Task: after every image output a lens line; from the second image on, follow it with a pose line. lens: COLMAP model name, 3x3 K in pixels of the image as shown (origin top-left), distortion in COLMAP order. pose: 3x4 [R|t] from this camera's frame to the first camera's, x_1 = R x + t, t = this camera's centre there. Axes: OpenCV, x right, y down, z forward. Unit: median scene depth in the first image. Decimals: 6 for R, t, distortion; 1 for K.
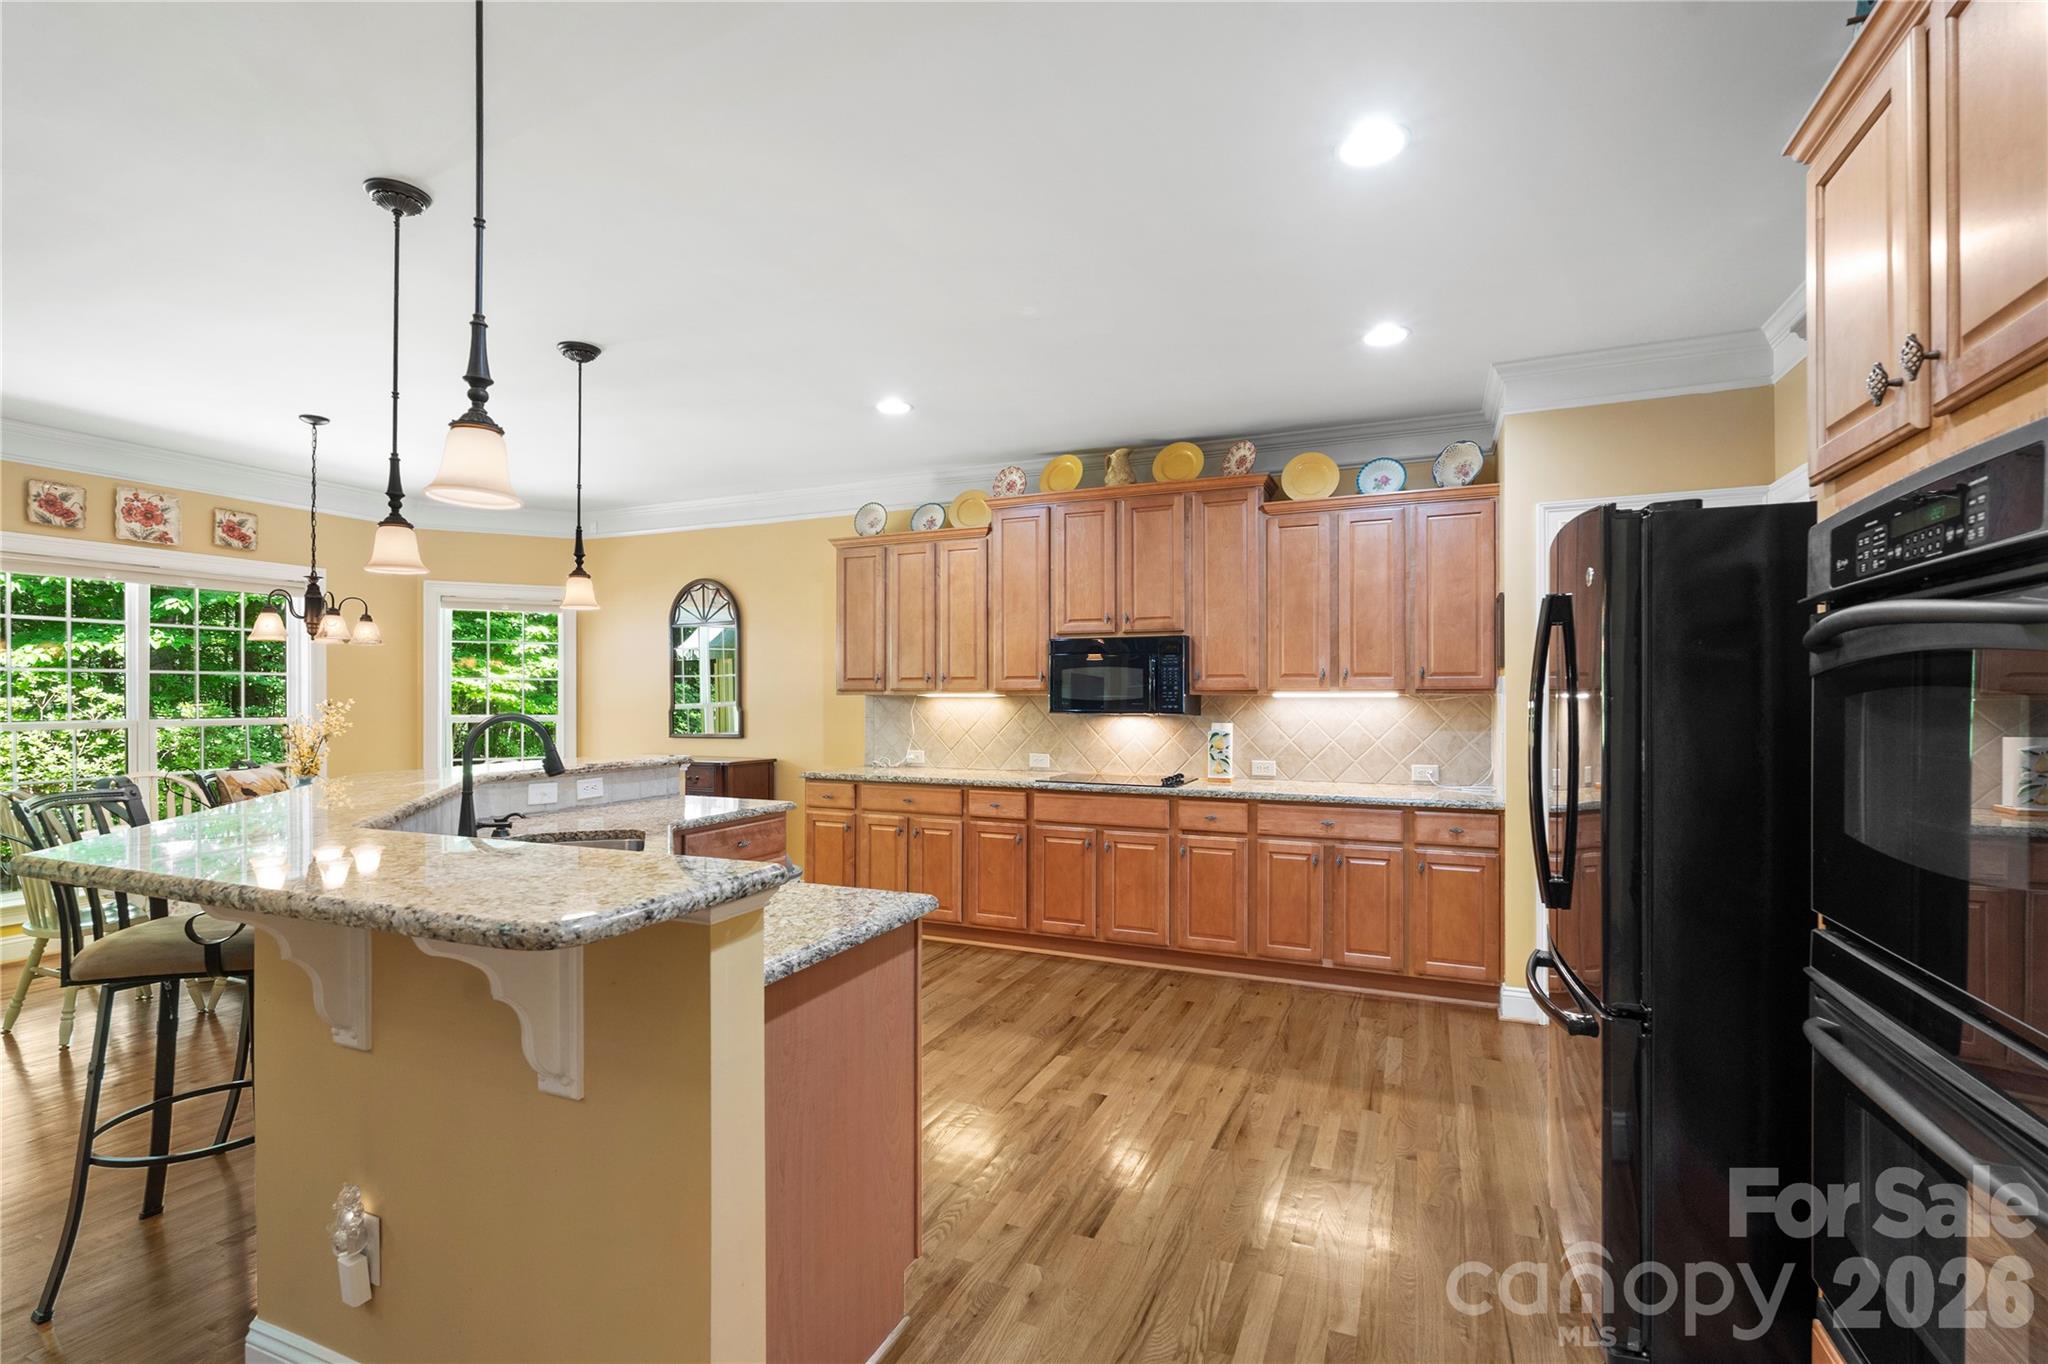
lens RADIAL K [[906.0, 0, 1027.6], [0, 906.0, 687.9], [0, 0, 1]] dist [-0.001766, -0.001079]
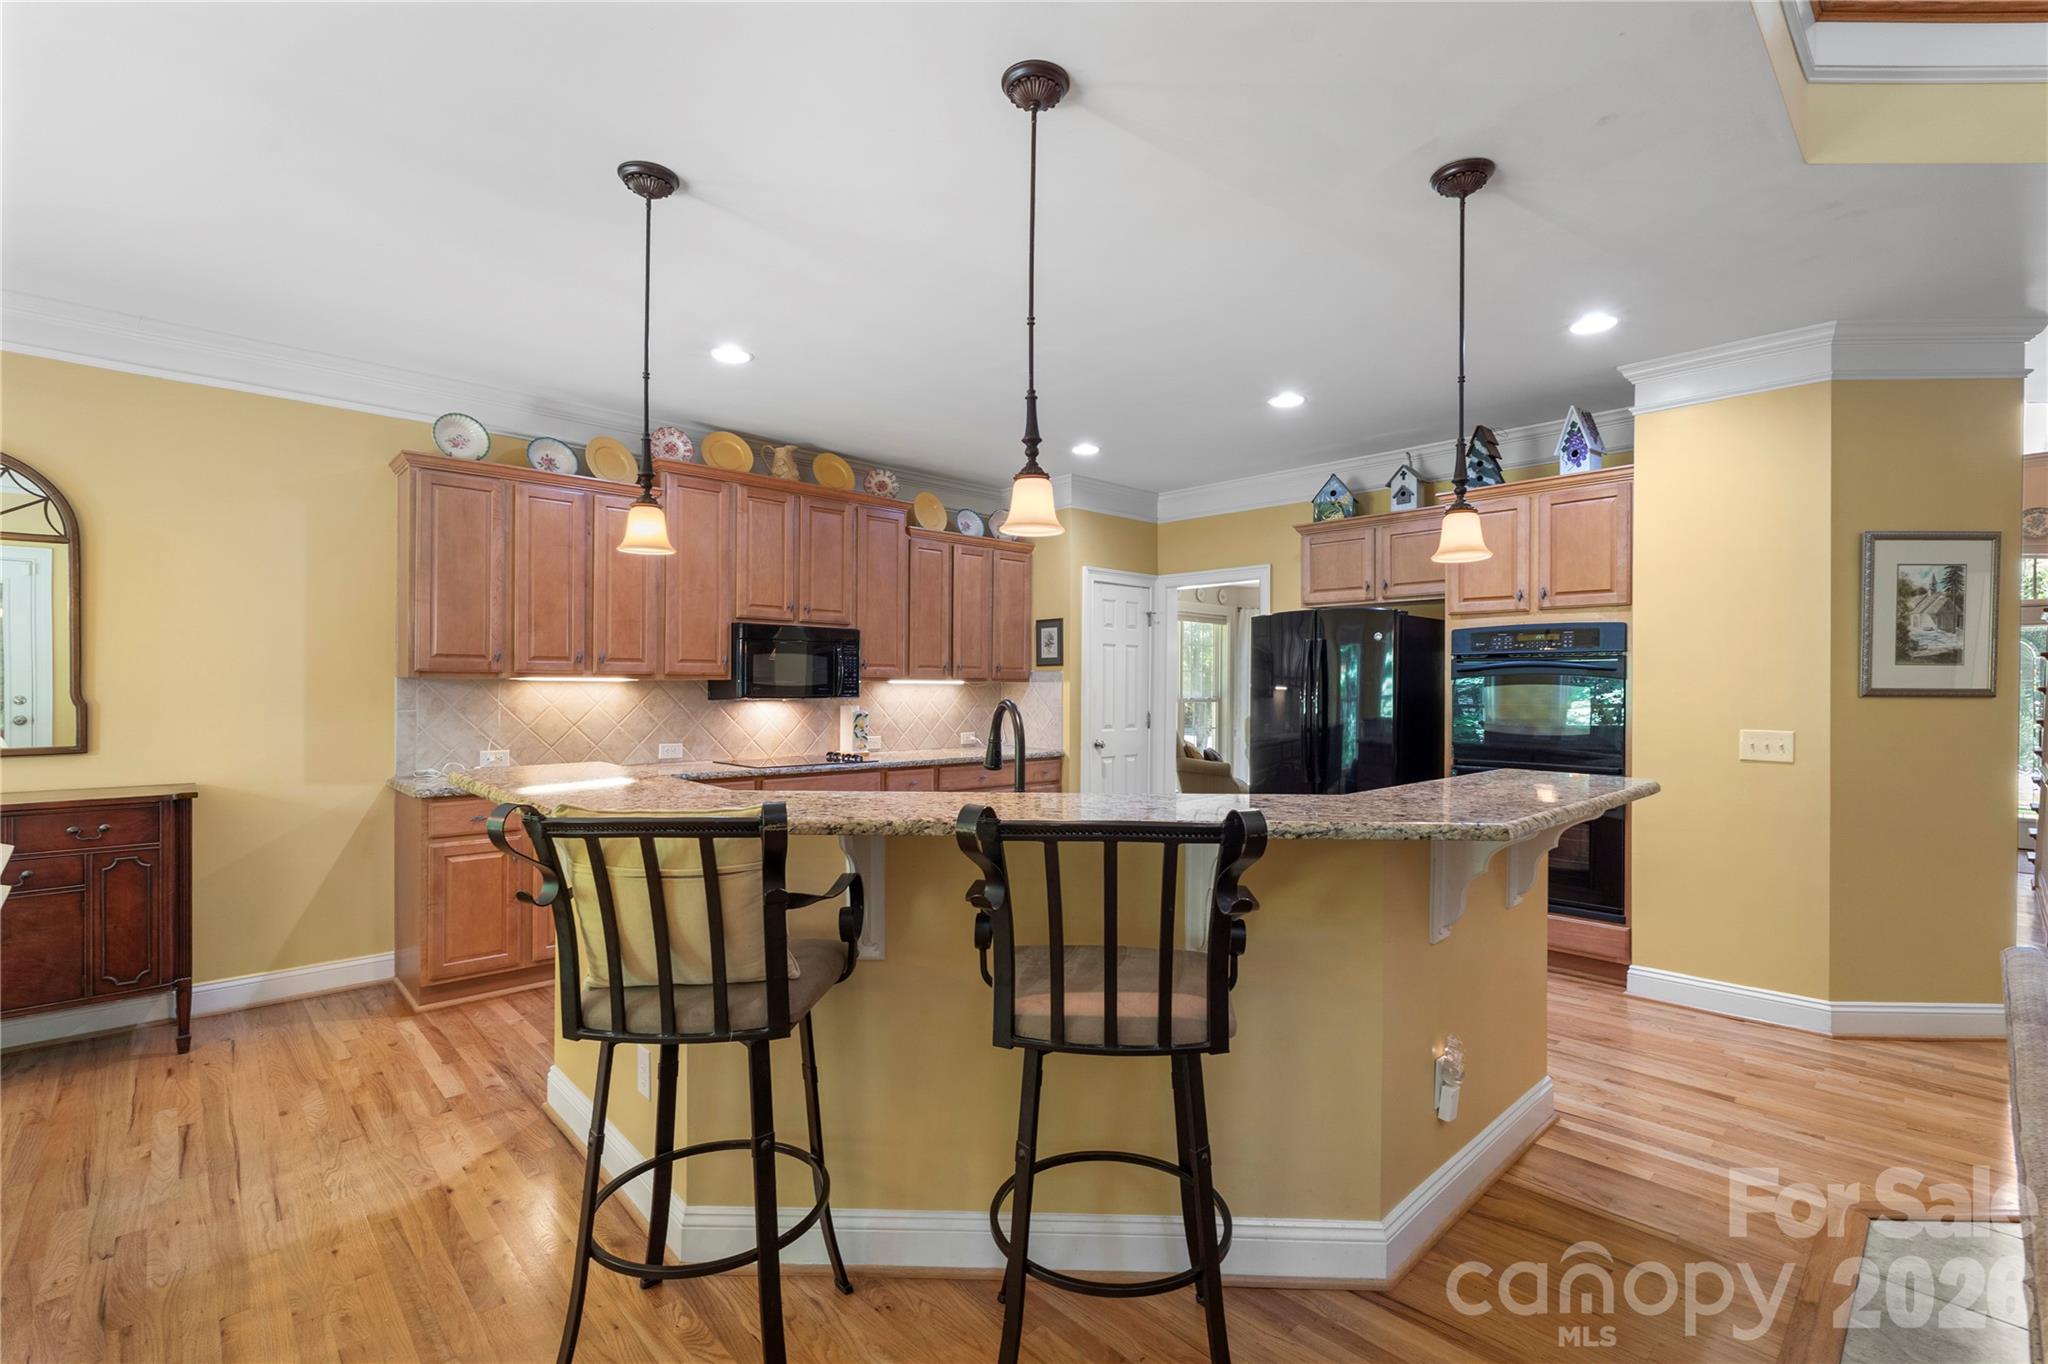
lens RADIAL K [[906.0, 0, 1027.0], [0, 906.0, 679.6], [0, 0, 1]] dist [-0.001766, -0.001079]
pose [[0.392405, 0.008518, 0.919753, -0.716468], [-0.016407, 0.999863, -0.002260, 0.004163], [-0.919646, -0.014204, 0.392490, 0.322303]]
